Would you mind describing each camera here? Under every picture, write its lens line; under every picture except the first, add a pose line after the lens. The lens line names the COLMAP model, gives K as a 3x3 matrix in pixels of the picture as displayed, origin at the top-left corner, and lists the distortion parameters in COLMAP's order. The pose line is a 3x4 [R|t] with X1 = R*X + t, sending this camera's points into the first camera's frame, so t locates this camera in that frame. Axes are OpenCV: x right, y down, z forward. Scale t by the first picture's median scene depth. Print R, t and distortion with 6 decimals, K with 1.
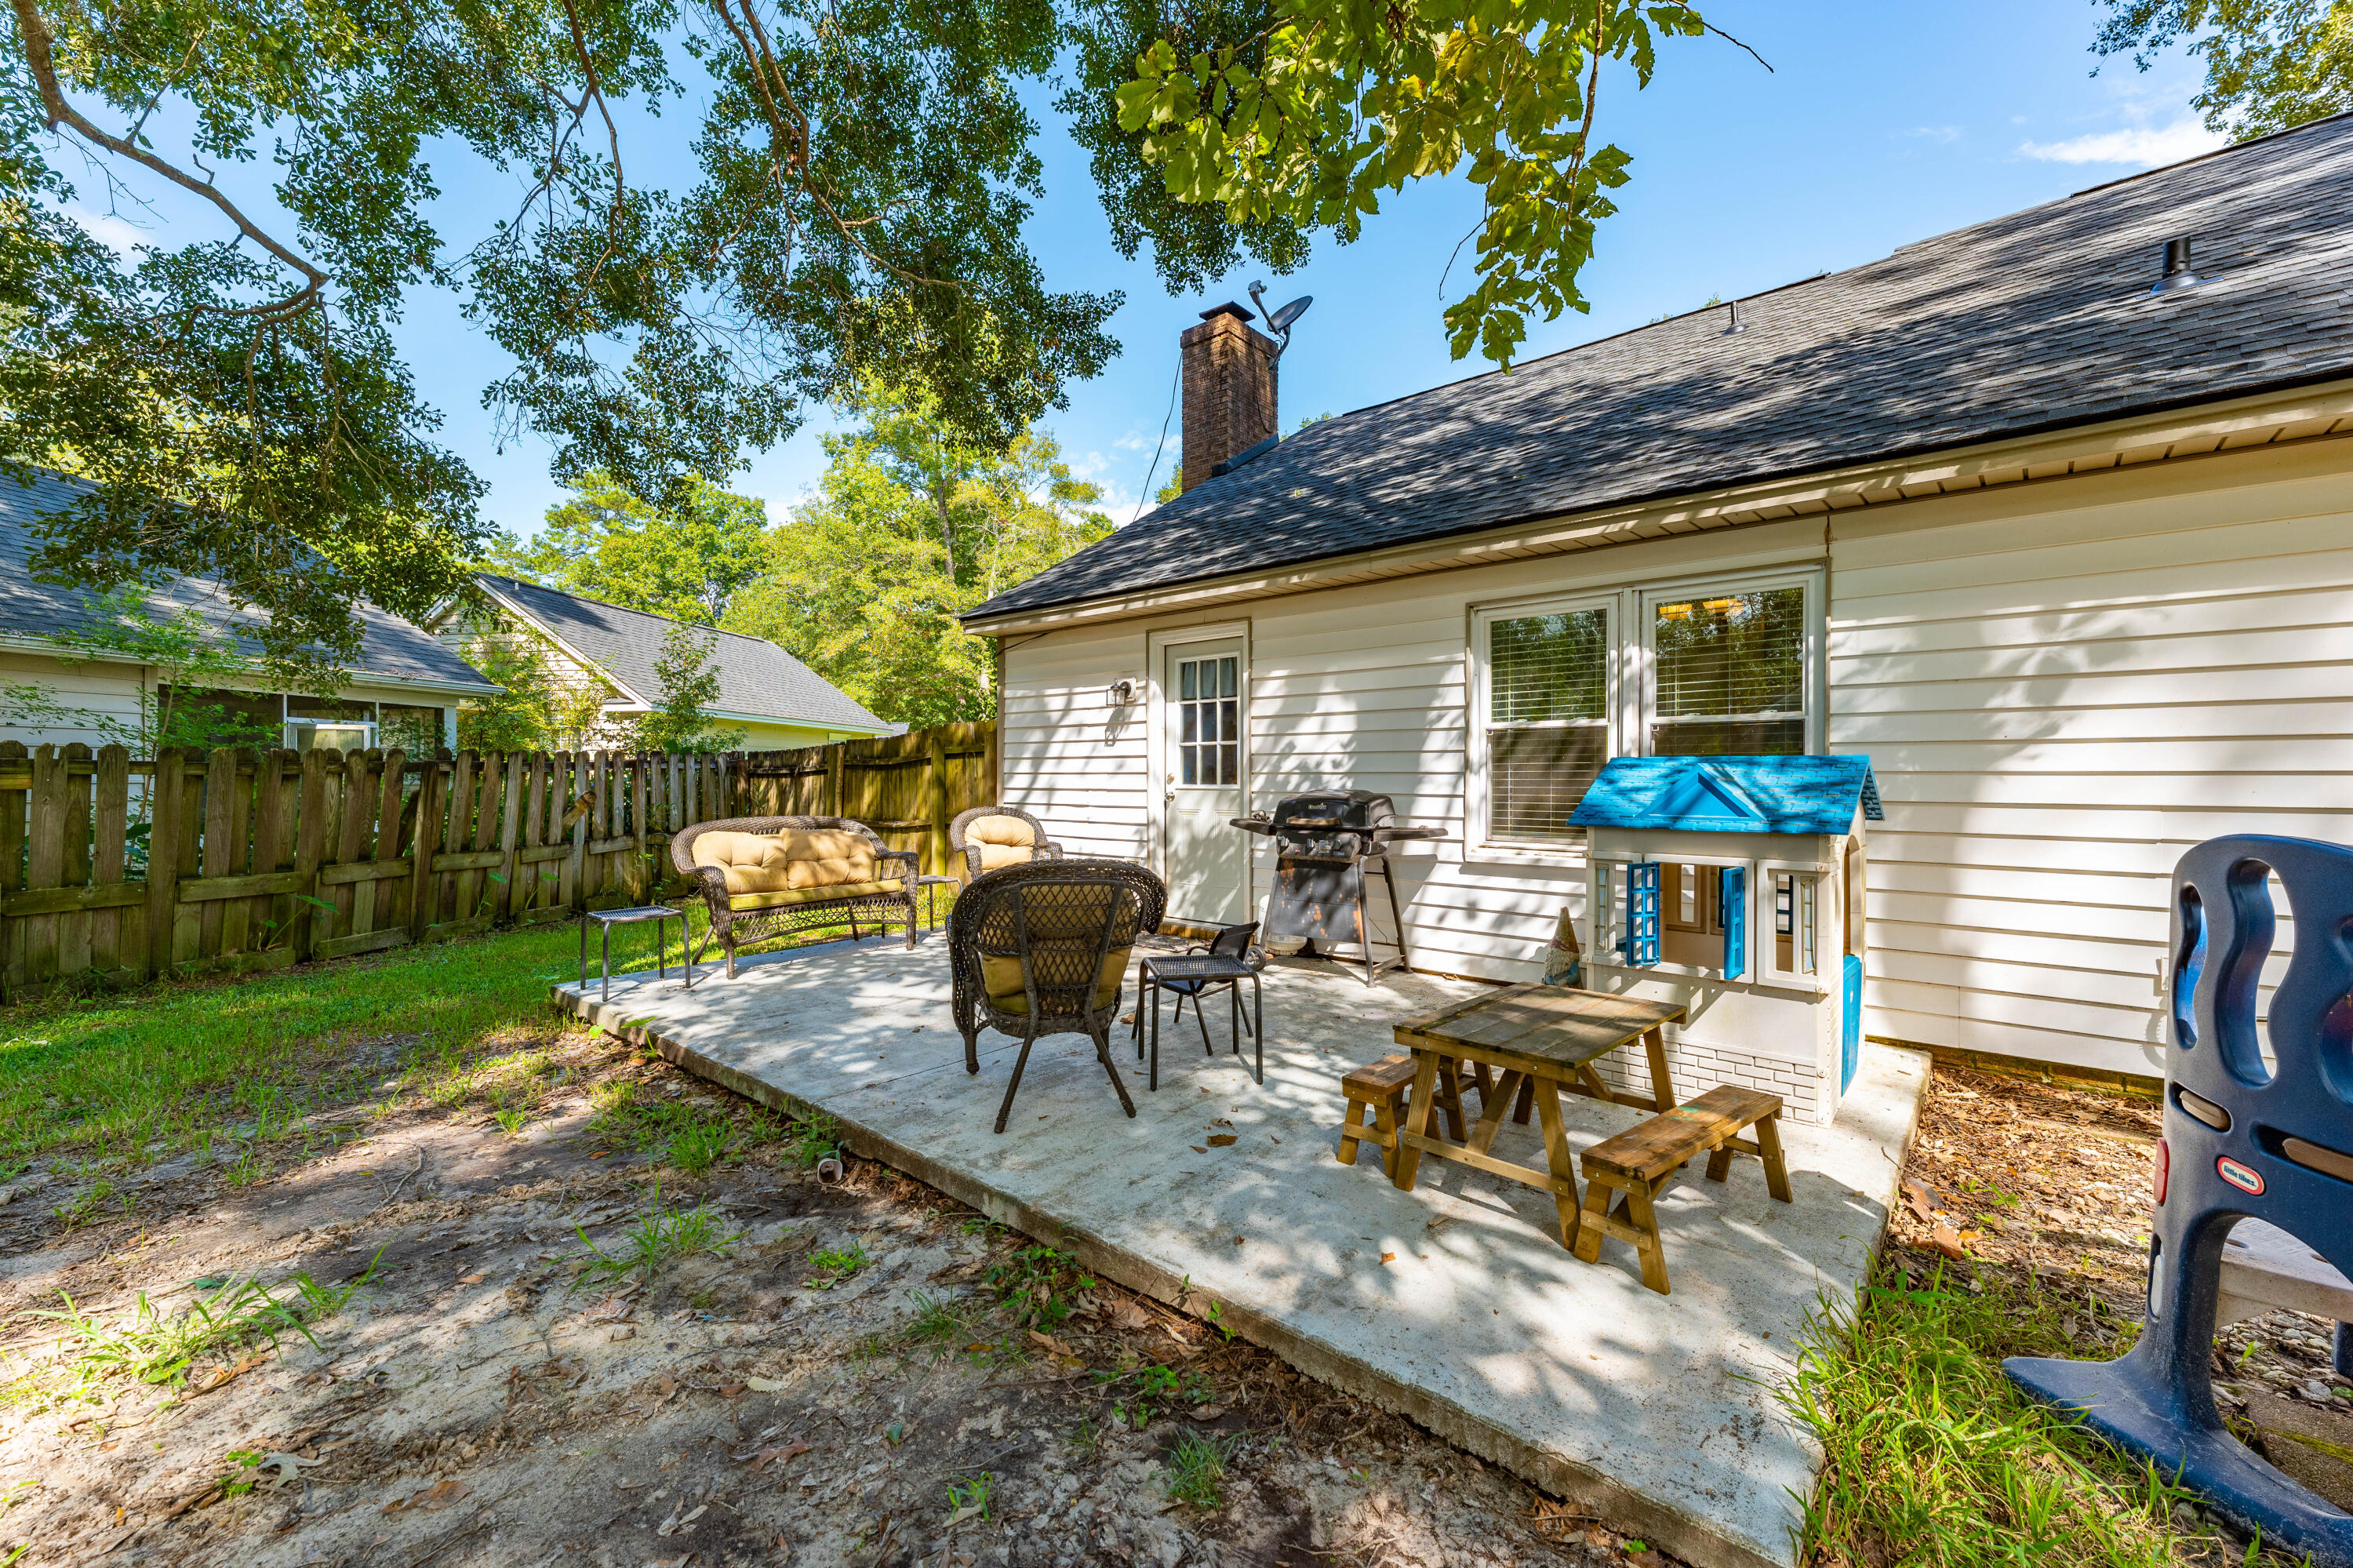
lens RADIAL K [[948.5, 0, 1176.5], [0, 948.5, 784.0], [0, 0, 1]] dist [-0.003126, 0.000014]
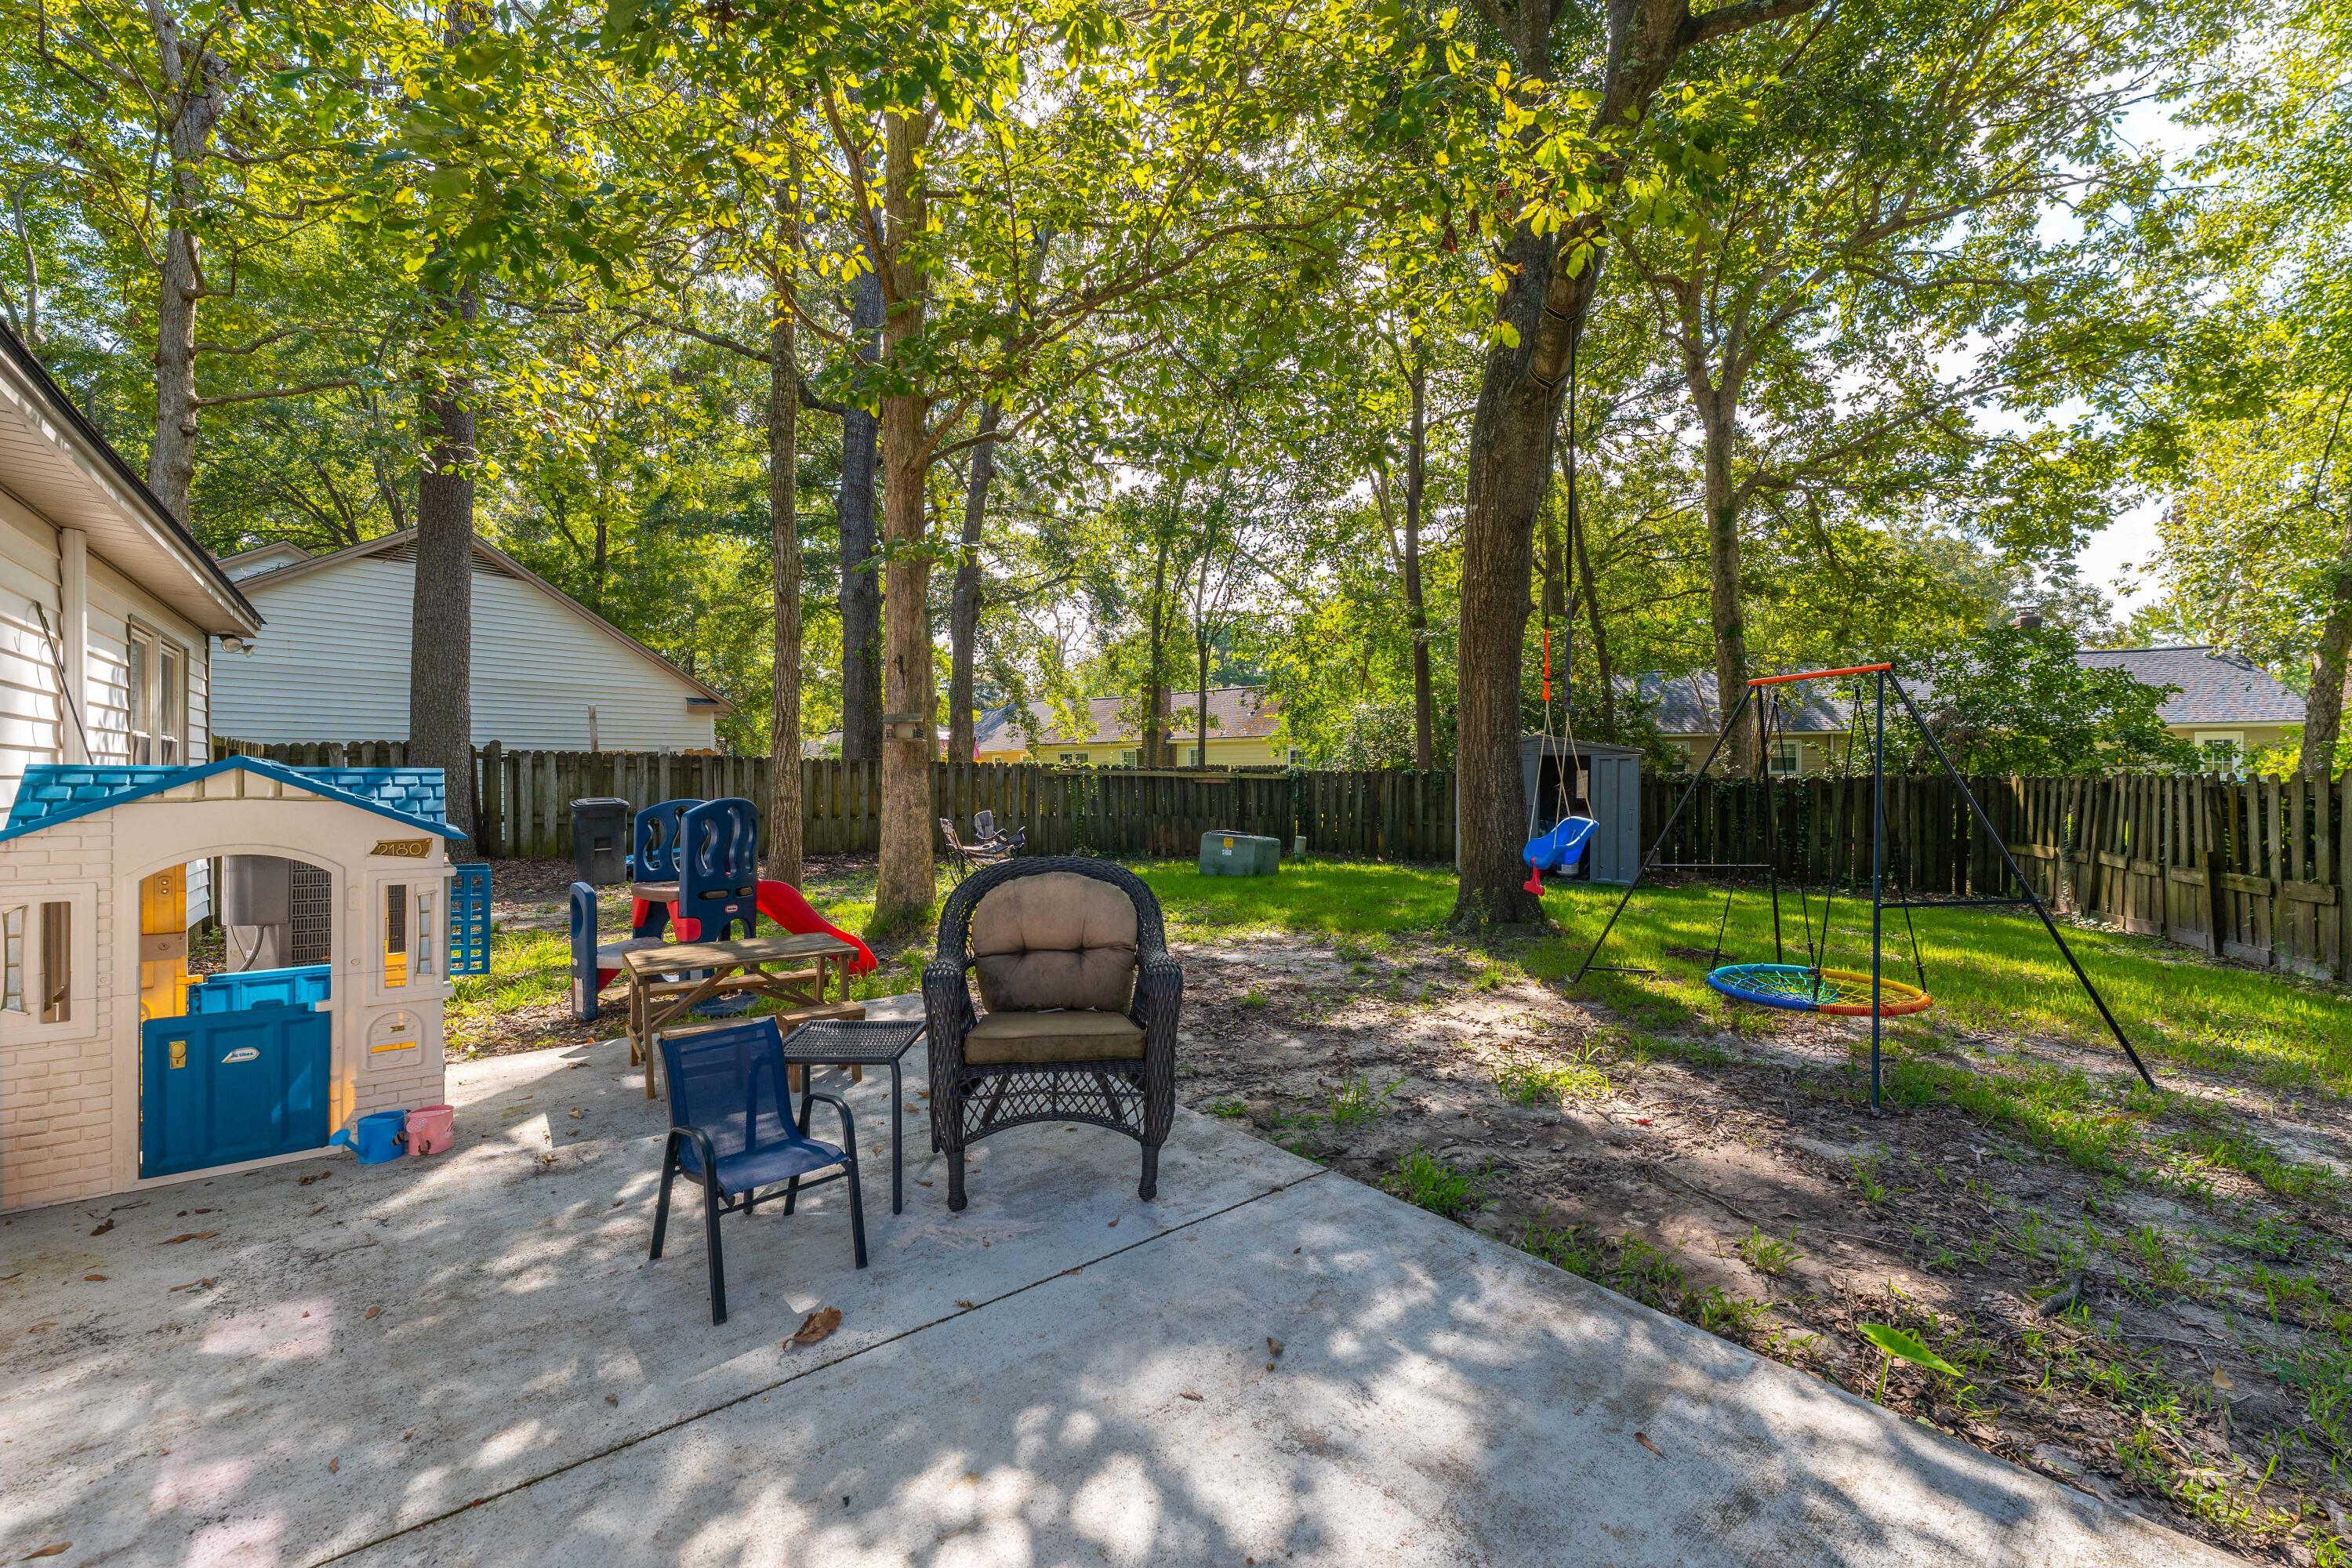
lens RADIAL K [[920.2, 0, 1161.0], [0, 920.2, 768.1], [0, 0, 1]] dist [0.000101, -0.000239]
pose [[-0.987320, -0.001502, 0.158737, -0.218237], [-0.001012, 0.999994, 0.003169, -0.013748], [-0.158740, 0.002968, -0.987316, 1.102864]]
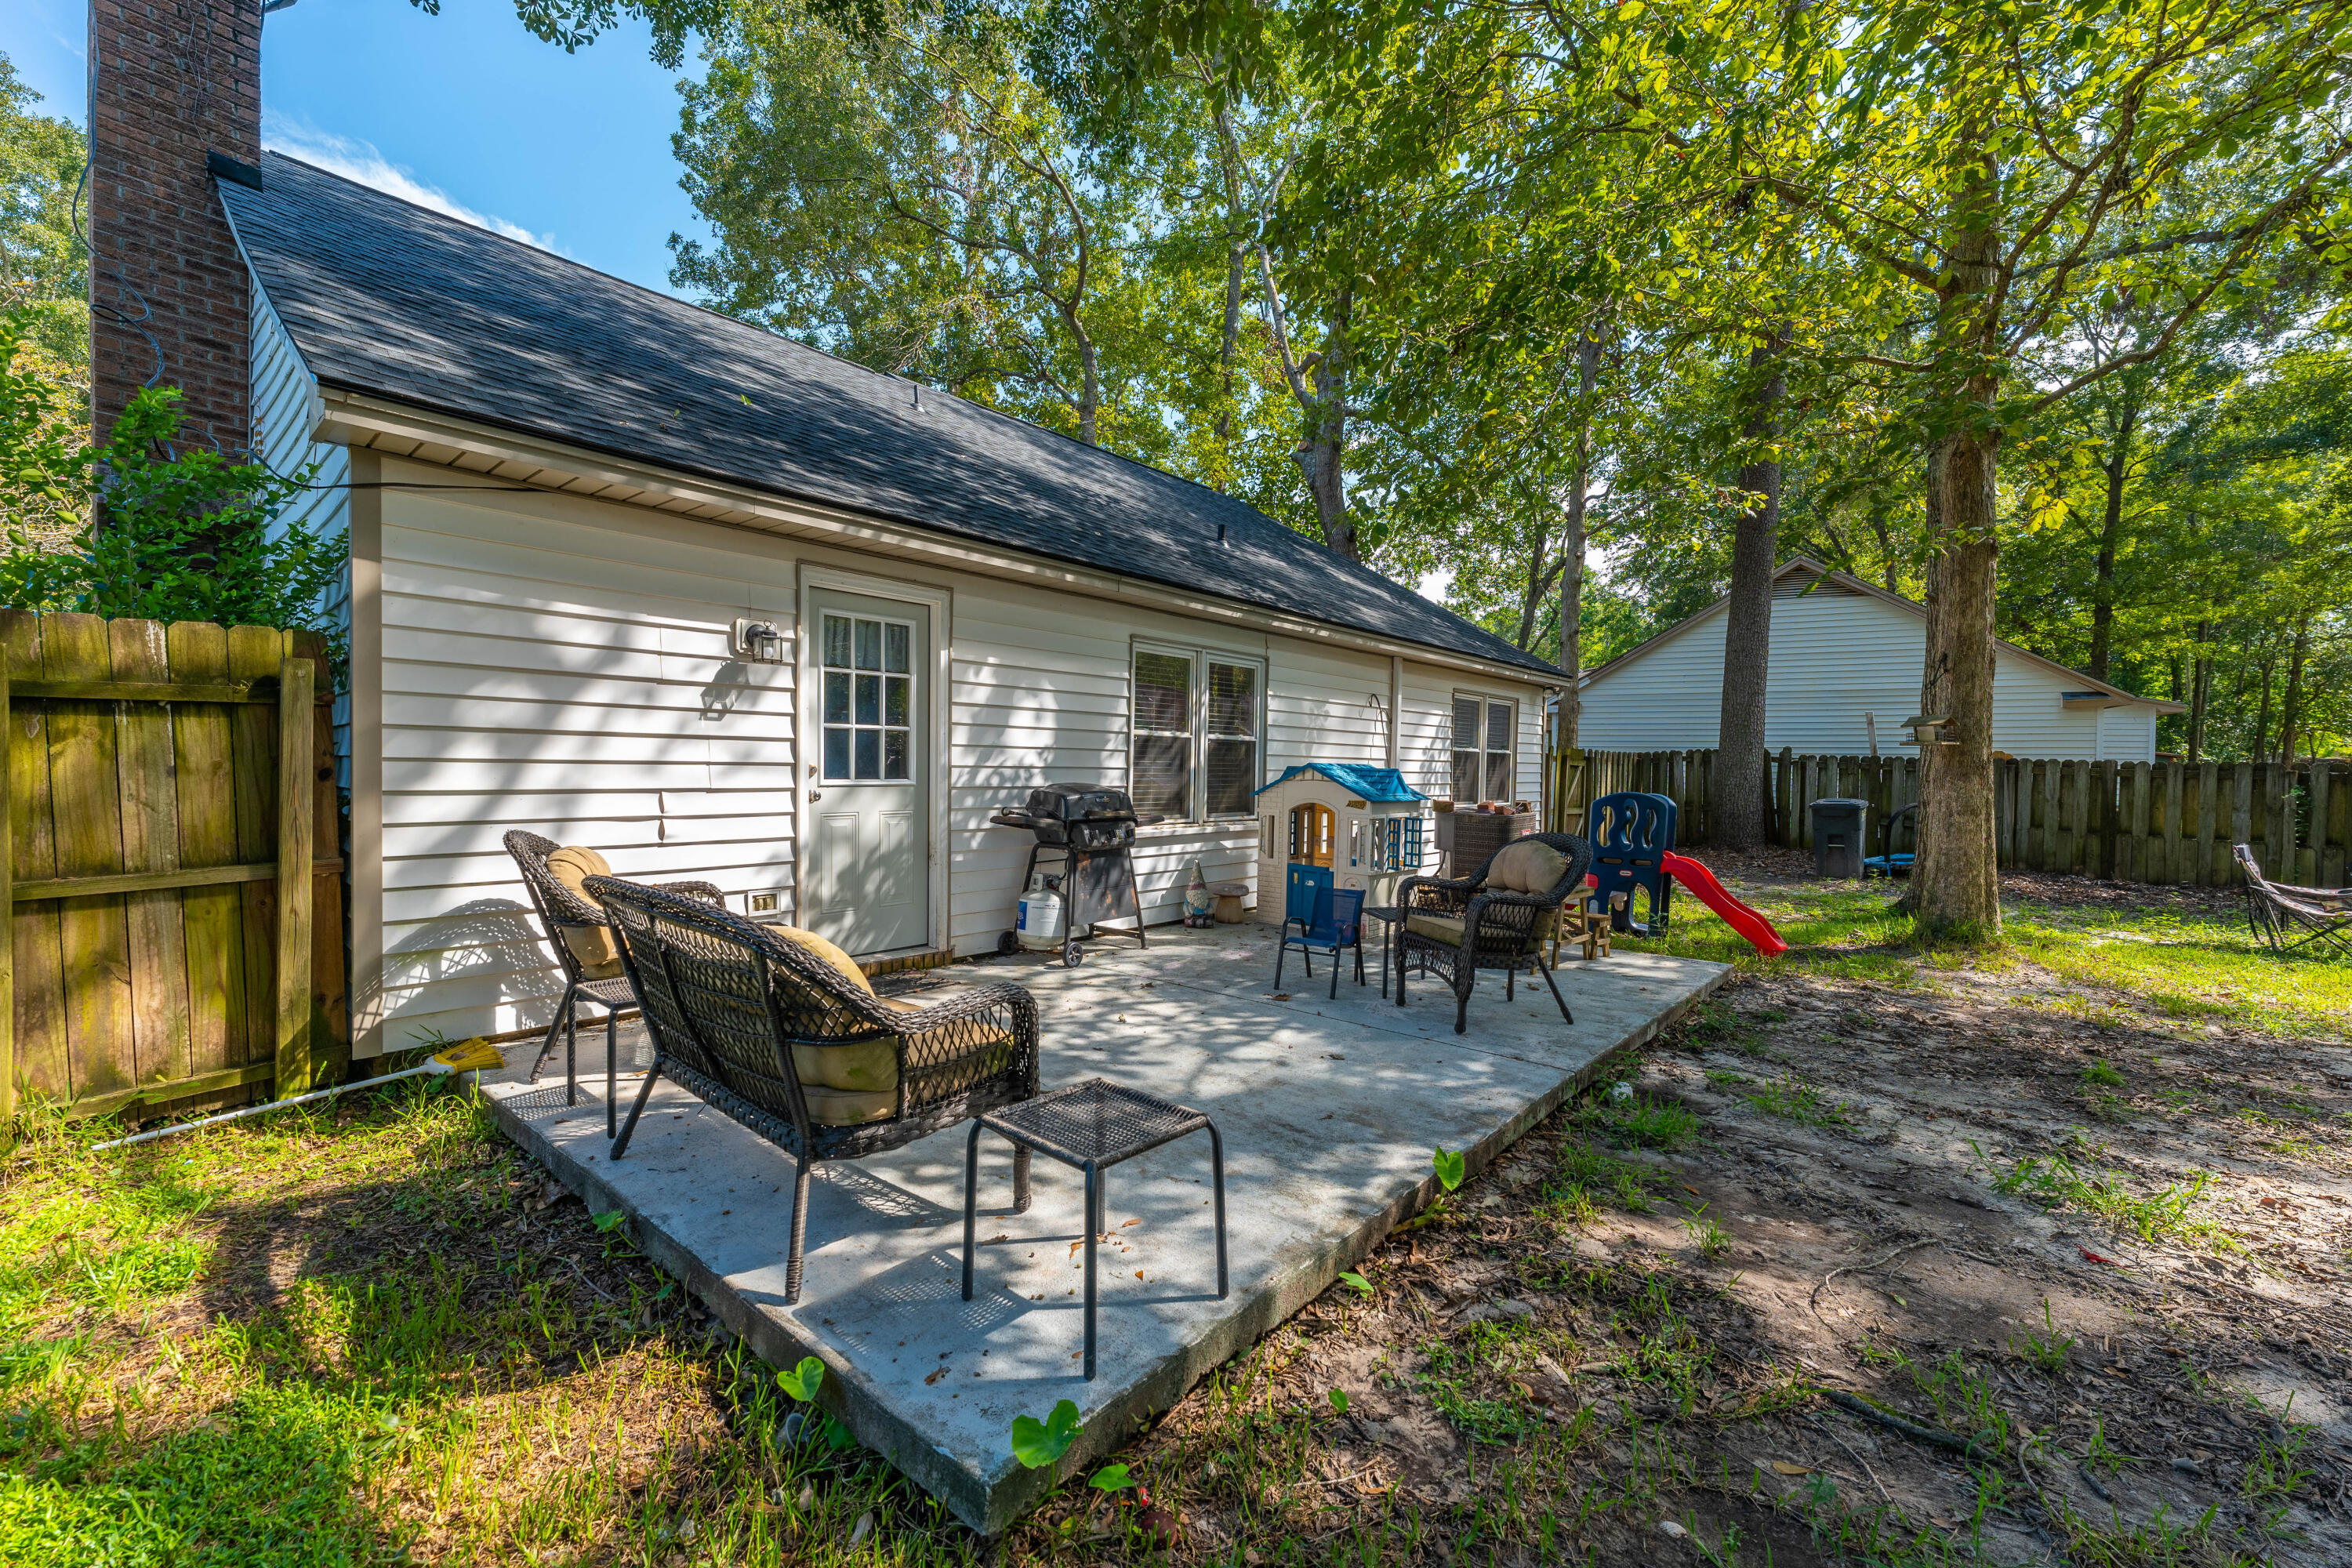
lens RADIAL K [[948.1, 0, 1176.0], [0, 948.1, 784.0], [0, 0, 1]] dist [-0.003126, 0.000014]
pose [[-0.015400, -0.019230, 0.999696, -0.898384], [-0.003672, 0.999809, 0.019176, -0.014191], [-0.999875, -0.003375, -0.015468, 0.899240]]
